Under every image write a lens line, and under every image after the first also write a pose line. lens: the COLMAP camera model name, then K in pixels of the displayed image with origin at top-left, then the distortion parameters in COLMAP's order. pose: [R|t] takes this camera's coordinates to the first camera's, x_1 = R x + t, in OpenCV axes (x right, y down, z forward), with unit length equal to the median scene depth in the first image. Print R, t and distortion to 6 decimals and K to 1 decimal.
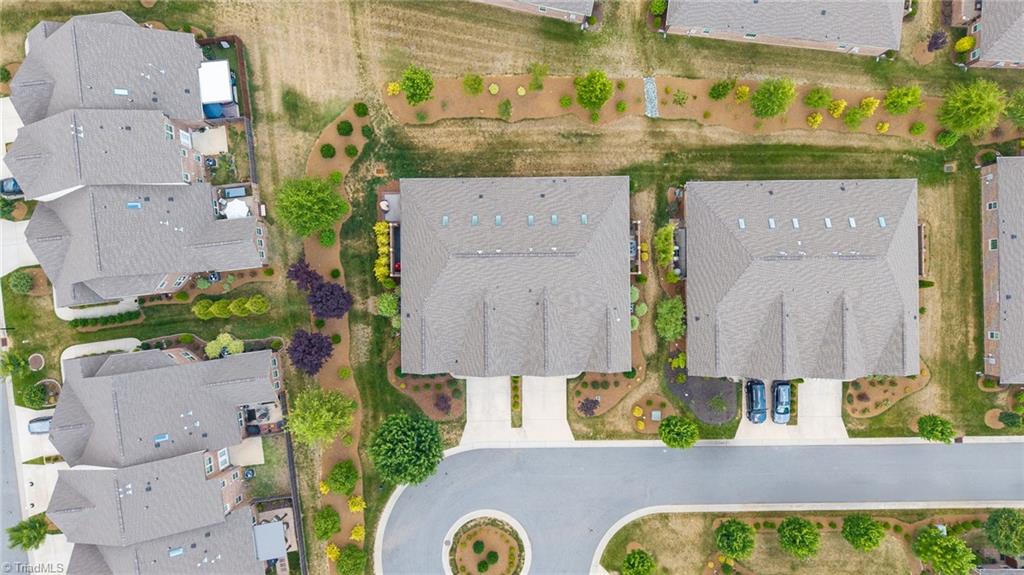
lens RADIAL K [[685.1, 0, 512.0], [0, 685.1, 287.5], [0, 0, 1]] dist [0.048837, -0.067284]
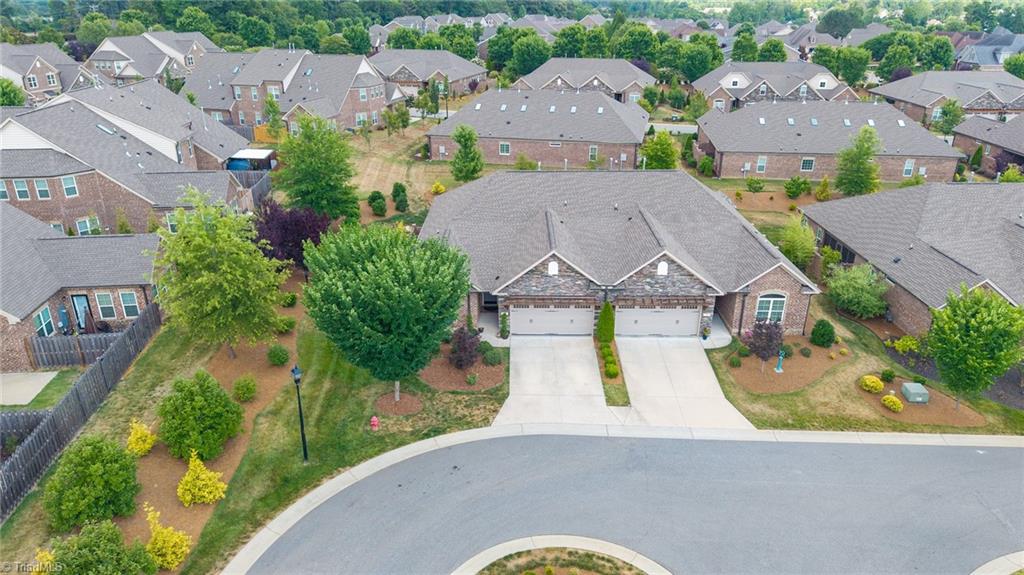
lens RADIAL K [[689.4, 0, 512.0], [0, 689.4, 287.5], [0, 0, 1]] dist [0.004633, -0.000127]
pose [[0.999874, 0.004616, -0.015213, -0.057368], [-0.015803, 0.393067, -0.919374, 0.593249], [0.001736, 0.919498, 0.393090, 0.749787]]
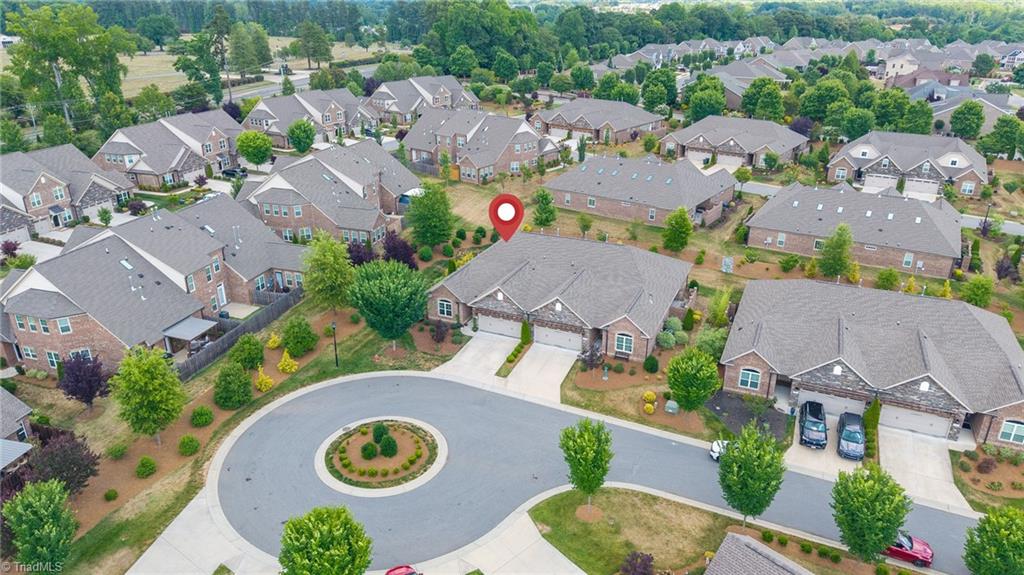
lens RADIAL K [[685.1, 0, 512.0], [0, 685.1, 287.5], [0, 0, 1]] dist [0.048837, -0.067284]
pose [[0.910577, 0.160040, -0.381100, 0.318161], [-0.413322, 0.361051, -0.835947, 0.851491], [0.003812, 0.918711, 0.394913, 0.574885]]
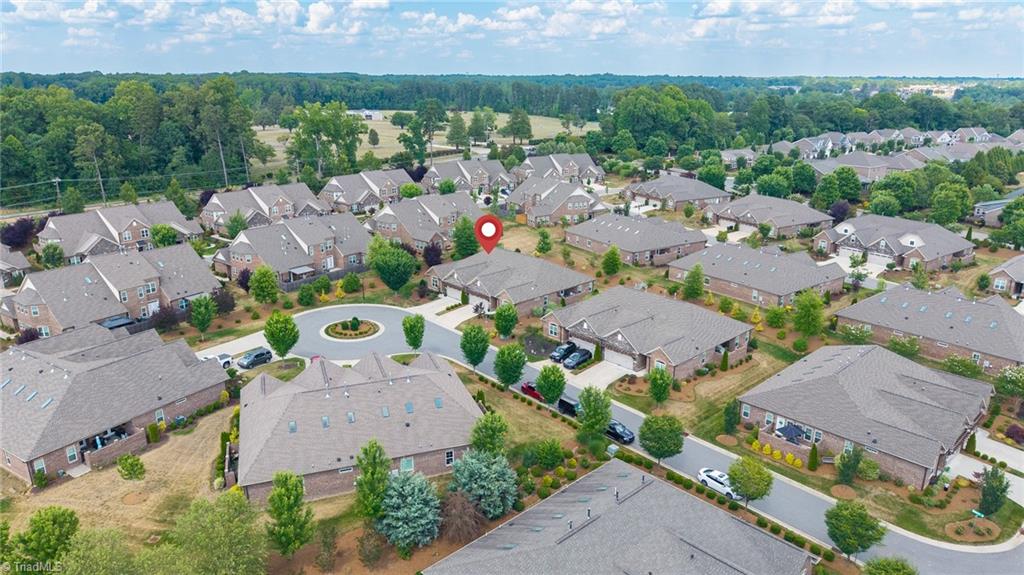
lens RADIAL K [[685.1, 0, 512.0], [0, 685.1, 287.5], [0, 0, 1]] dist [0.048837, -0.067284]
pose [[0.683707, 0.215768, -0.697129, 1.165511], [-0.729744, 0.207923, -0.651339, 1.057451], [0.004411, 0.954051, 0.299613, 0.489073]]
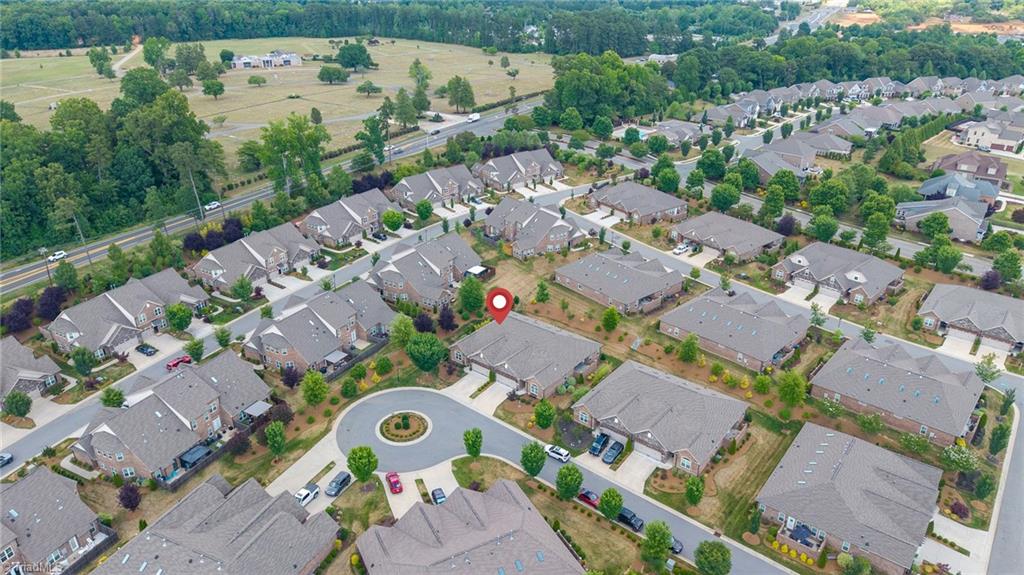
lens RADIAL K [[685.1, 0, 512.0], [0, 685.1, 287.5], [0, 0, 1]] dist [0.048837, -0.067284]
pose [[0.779075, 0.269125, -0.566228, 0.973322], [-0.626892, 0.344446, -0.698830, 1.232994], [0.006963, 0.899405, 0.437061, 0.013134]]
